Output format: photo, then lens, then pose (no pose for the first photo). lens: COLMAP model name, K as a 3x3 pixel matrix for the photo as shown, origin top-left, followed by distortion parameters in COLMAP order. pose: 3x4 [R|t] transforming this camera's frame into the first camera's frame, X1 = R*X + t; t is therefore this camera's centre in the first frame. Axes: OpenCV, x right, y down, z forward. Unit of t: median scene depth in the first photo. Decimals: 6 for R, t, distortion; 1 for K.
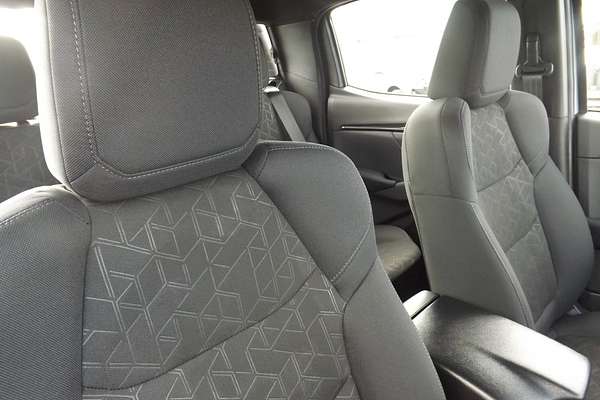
lens RADIAL K [[481.2, 0, 300.0], [0, 481.2, 200.0], [0, 0, 1]] dist [-0.000045, -0.000542]
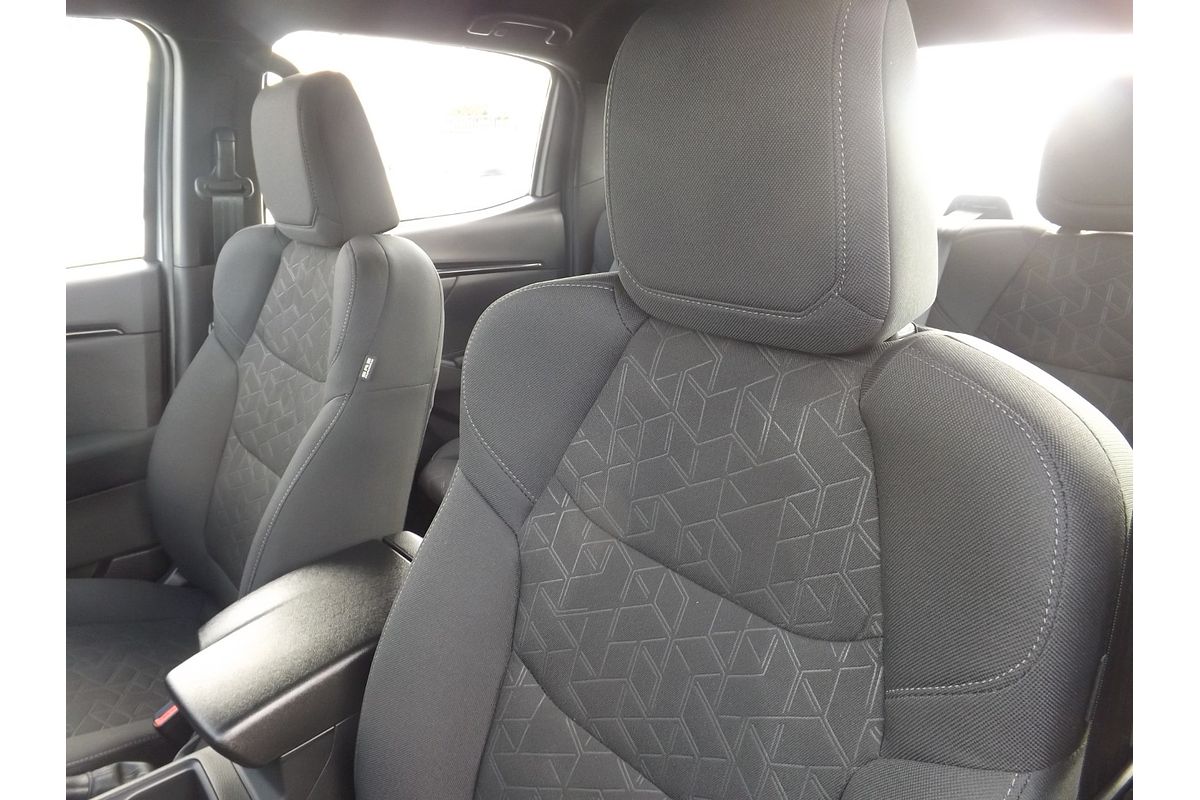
lens RADIAL K [[773.4, 0, 600.0], [0, 773.4, 400.0], [0, 0, 1]] dist [-0.038582, -0.000985]
pose [[-0.132041, 0.329969, -0.934711, 0.834455], [-0.296214, 0.886745, 0.354881, -0.299207], [0.945951, 0.323733, -0.019345, 0.891421]]
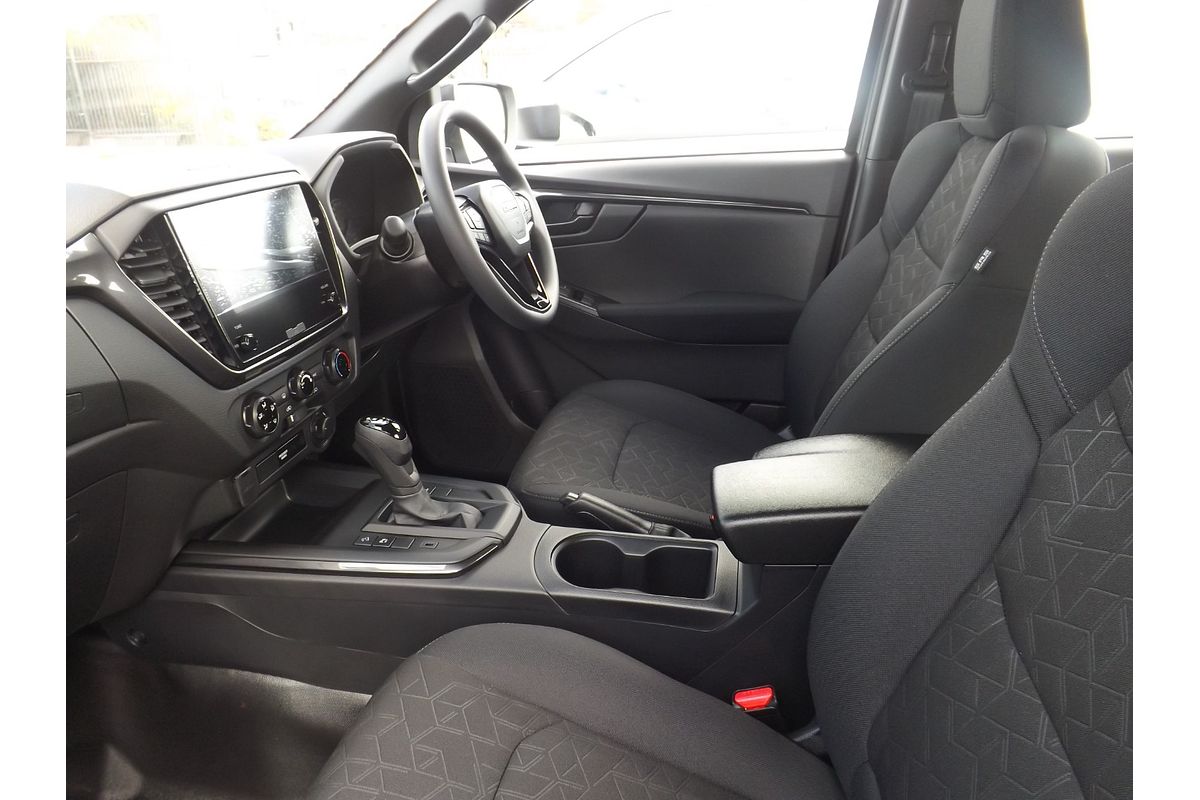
lens RADIAL K [[773.4, 0, 600.0], [0, 773.4, 400.0], [0, 0, 1]] dist [-0.038582, -0.000985]
pose [[-0.861616, 0.218828, -0.457965, 0.807233], [-0.124598, 0.783486, 0.608790, -0.276327], [0.492029, 0.581605, -0.647798, 1.025591]]
